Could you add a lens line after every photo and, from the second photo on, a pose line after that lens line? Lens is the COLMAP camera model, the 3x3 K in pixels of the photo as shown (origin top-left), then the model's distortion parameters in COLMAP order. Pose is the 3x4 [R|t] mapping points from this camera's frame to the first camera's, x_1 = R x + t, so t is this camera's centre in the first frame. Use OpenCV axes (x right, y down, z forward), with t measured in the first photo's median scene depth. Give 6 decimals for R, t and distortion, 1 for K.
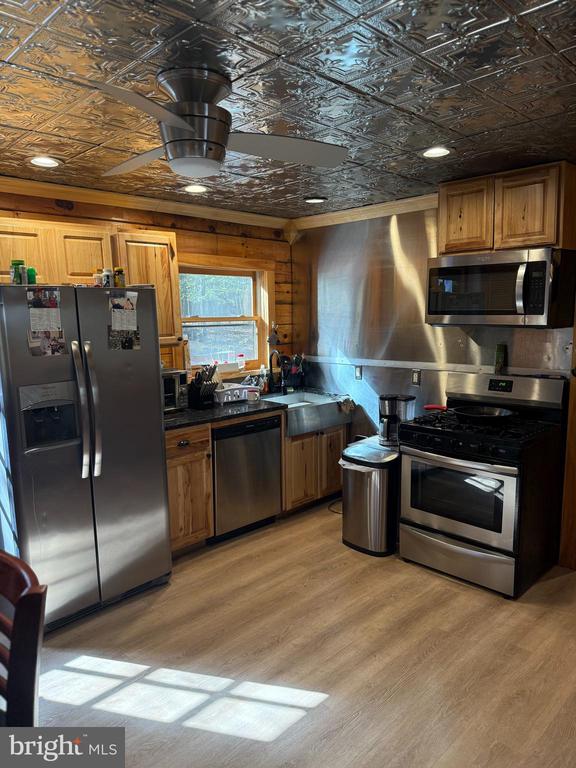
lens RADIAL K [[540.6, 0, 289.0], [0, 540.6, 385.2], [0, 0, 1]] dist [0.021480, -0.005893]
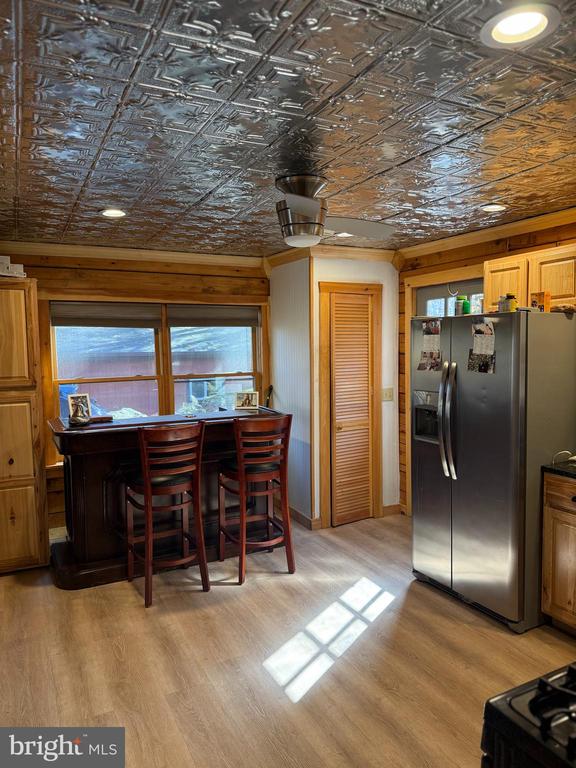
lens RADIAL K [[540.6, 0, 289.0], [0, 540.6, 385.2], [0, 0, 1]] dist [0.021480, -0.005893]
pose [[-0.302473, 0.094224, -0.948489, 0.892512], [-0.106709, 0.985499, 0.131930, -0.155499], [0.947166, 0.141118, -0.288032, 1.054021]]
